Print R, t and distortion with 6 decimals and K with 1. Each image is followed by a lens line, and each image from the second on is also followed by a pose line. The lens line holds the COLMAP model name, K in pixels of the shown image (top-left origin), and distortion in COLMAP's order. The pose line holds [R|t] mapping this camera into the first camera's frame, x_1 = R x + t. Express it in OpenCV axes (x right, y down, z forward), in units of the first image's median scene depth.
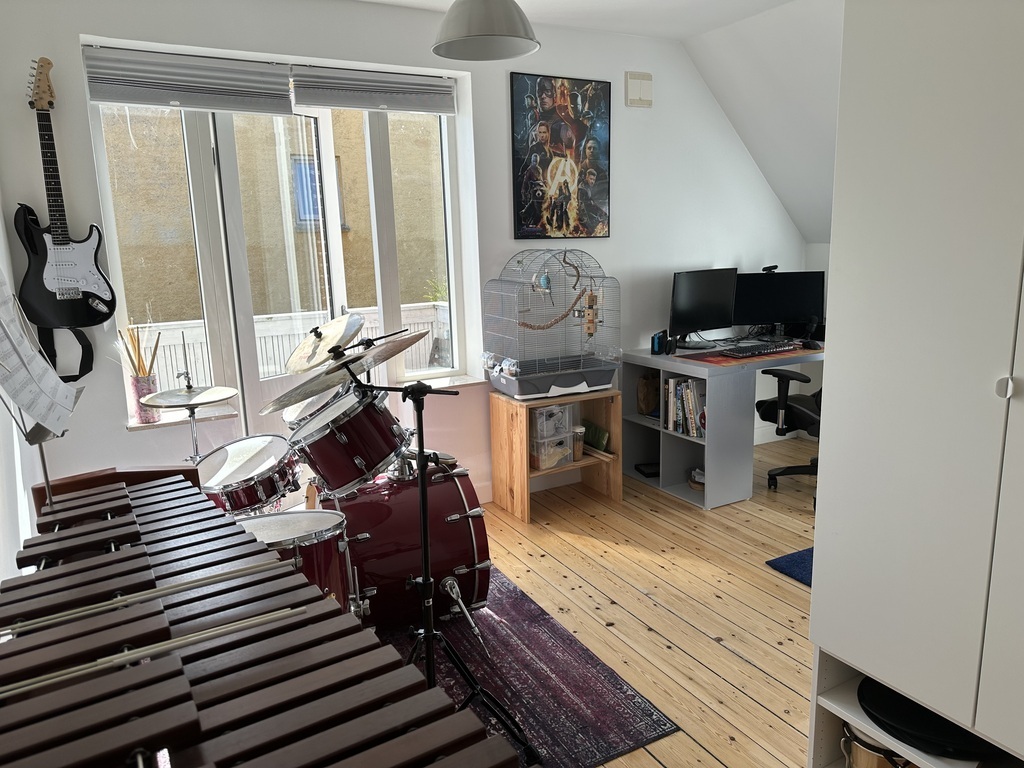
lens RADIAL K [[709.9, 0, 512.0], [0, 709.9, 384.0], [0, 0, 1]] dist [0.031809, -0.029514]
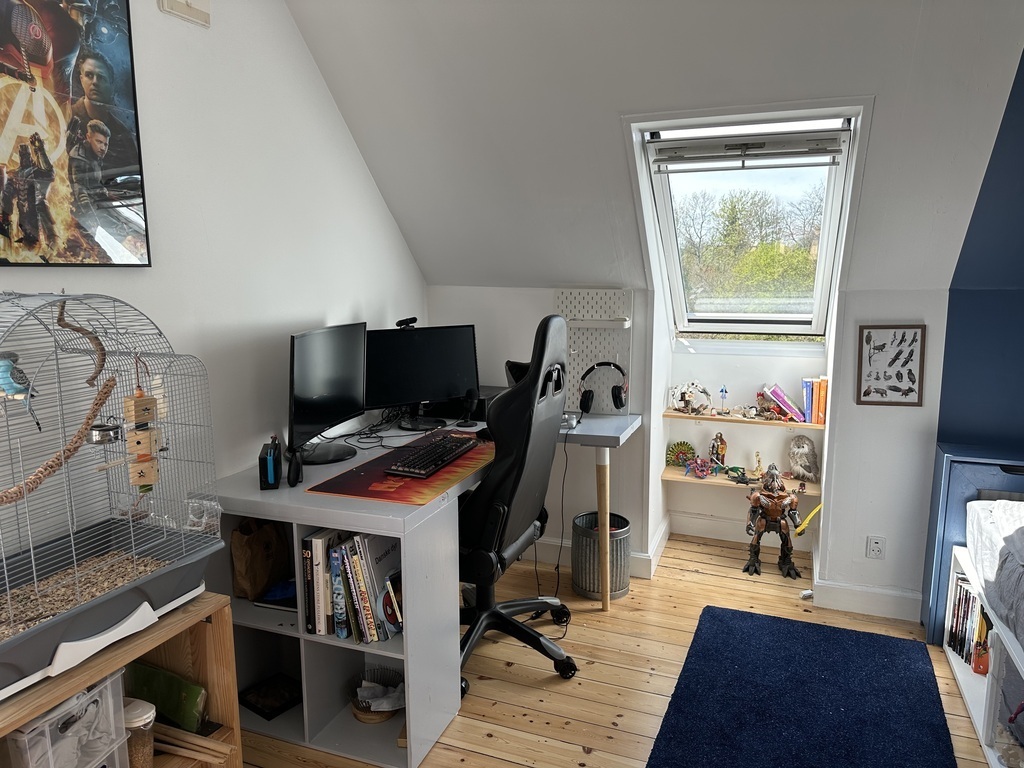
lens RADIAL K [[709.9, 0, 512.0], [0, 709.9, 384.0], [0, 0, 1]] dist [0.031809, -0.029514]
pose [[0.758100, -0.075148, 0.647794, 0.000954], [0.104576, 0.994492, -0.007016, -0.100458], [-0.643699, 0.073062, 0.761783, 0.488908]]
